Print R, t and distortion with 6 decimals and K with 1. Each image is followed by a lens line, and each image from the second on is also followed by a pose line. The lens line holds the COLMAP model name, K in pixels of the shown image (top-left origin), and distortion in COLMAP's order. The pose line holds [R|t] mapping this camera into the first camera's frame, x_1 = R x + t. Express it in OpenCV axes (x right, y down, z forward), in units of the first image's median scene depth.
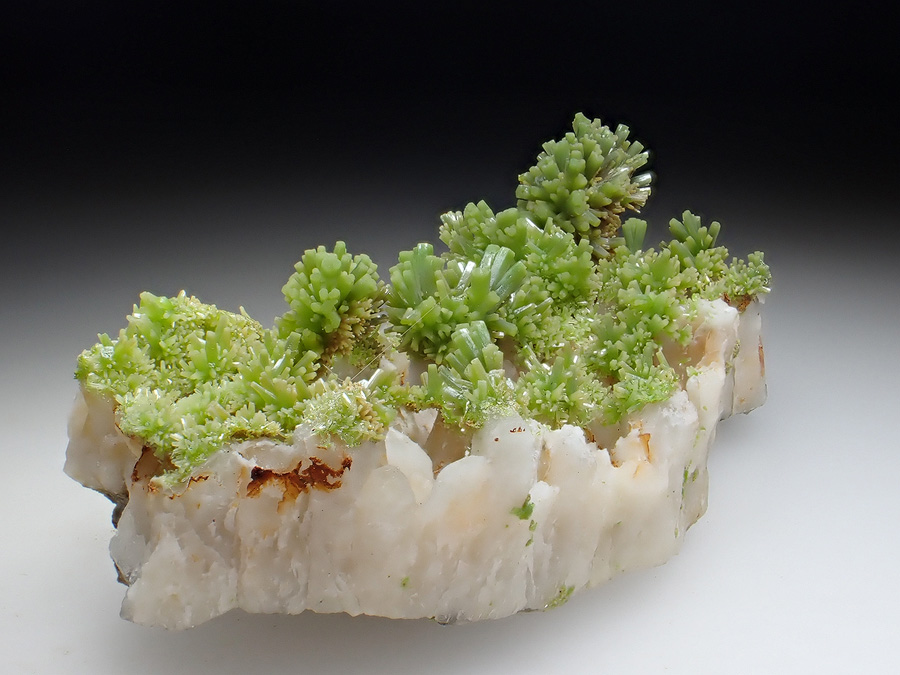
lens RADIAL K [[1293.0, 0, 450.0], [0, 1293.0, 337.5], [0, 0, 1]] dist [0.030193, 0.082830]
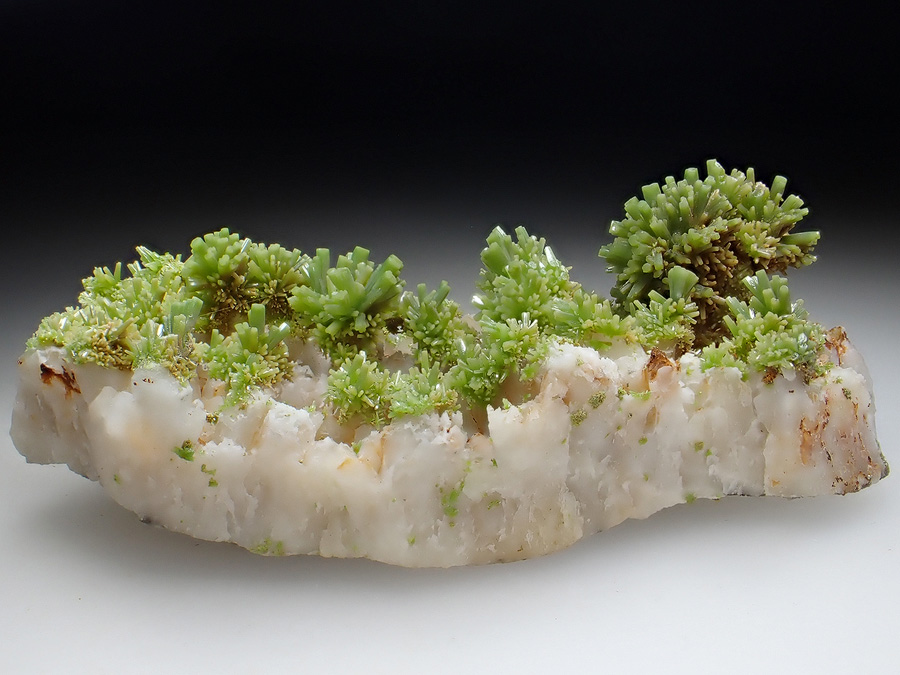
lens RADIAL K [[1098.7, 0, 450.0], [0, 1098.7, 337.5], [0, 0, 1]] dist [-0.007450, 0.000909]
pose [[0.667231, 0.184634, -0.721604, 0.619972], [-0.195135, 0.978284, 0.069877, -0.061700], [0.718836, 0.094186, 0.688770, 0.297063]]
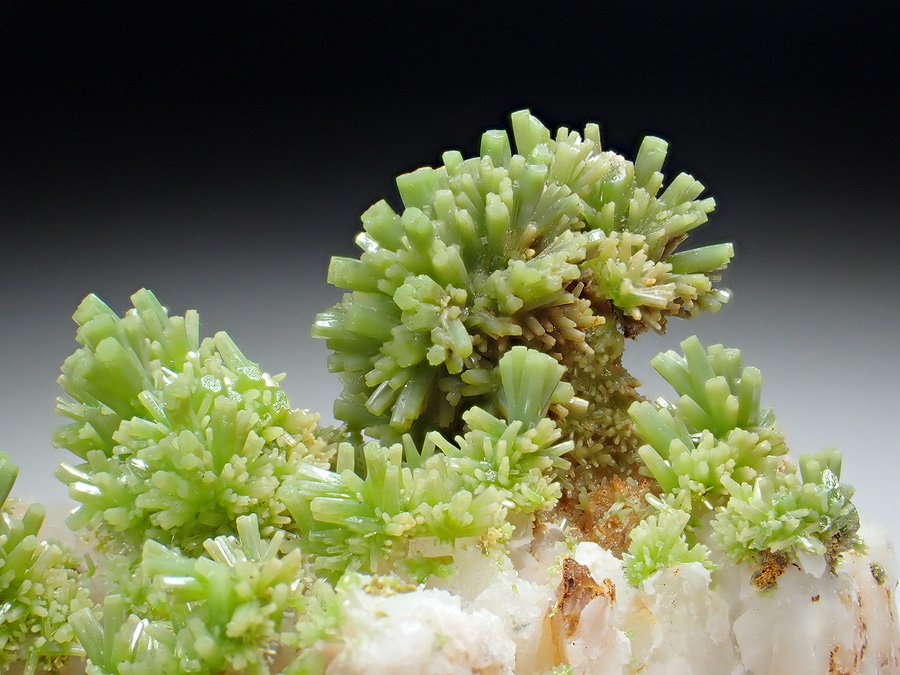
lens RADIAL K [[1621.4, 0, 450.0], [0, 1621.4, 337.5], [0, 0, 1]] dist [-0.024064, -0.049307]
pose [[0.905248, 0.071972, -0.418743, 0.340546], [-0.090067, 0.995657, -0.023579, -0.077824], [0.415228, 0.059060, 0.907798, 0.474264]]
